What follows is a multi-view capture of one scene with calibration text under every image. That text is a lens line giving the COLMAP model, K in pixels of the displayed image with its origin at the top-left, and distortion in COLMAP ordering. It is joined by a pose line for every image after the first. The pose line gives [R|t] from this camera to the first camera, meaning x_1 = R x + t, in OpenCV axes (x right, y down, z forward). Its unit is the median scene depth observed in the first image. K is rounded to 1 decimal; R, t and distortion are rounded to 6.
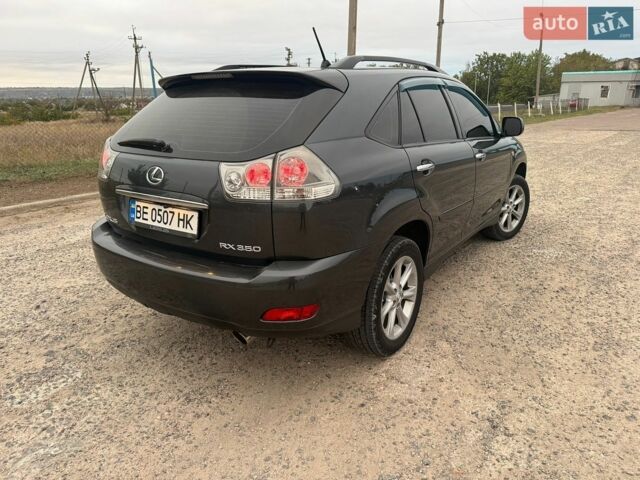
lens RADIAL K [[464.2, 0, 320.0], [0, 464.2, 240.0], [0, 0, 1]] dist [-0.000073, -0.008164]
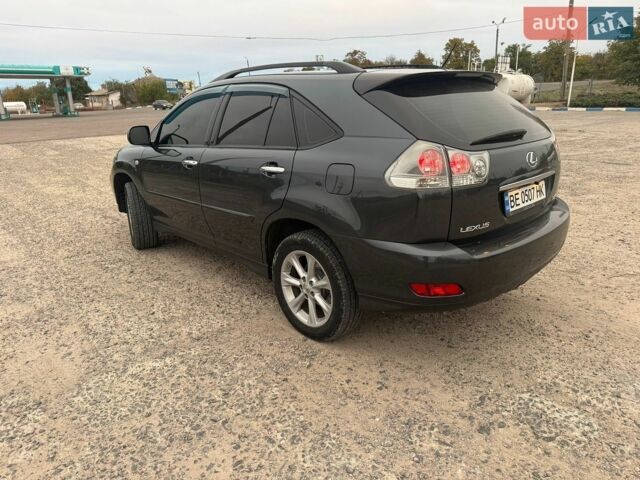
lens RADIAL K [[459.6, 0, 320.0], [0, 459.6, 240.0], [0, 0, 1]] dist [0.003366, -0.019972]
pose [[0.214766, -0.281766, 0.935138, -1.498691], [0.314857, 0.926336, 0.206802, -0.334971], [-0.924522, 0.250020, 0.287662, 1.141559]]
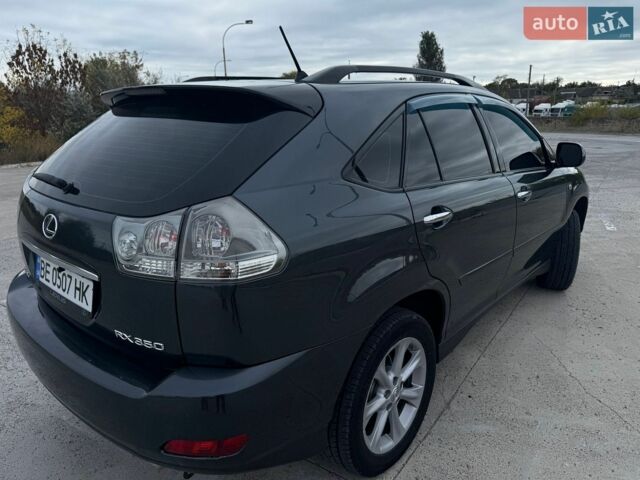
lens RADIAL K [[459.6, 0, 320.0], [0, 459.6, 240.0], [0, 0, 1]] dist [0.003366, -0.019972]
pose [[0.992977, 0.039701, -0.111445, 0.144264], [-0.042262, 0.998892, -0.020716, -0.113525], [0.110499, 0.025281, 0.993555, 0.307234]]
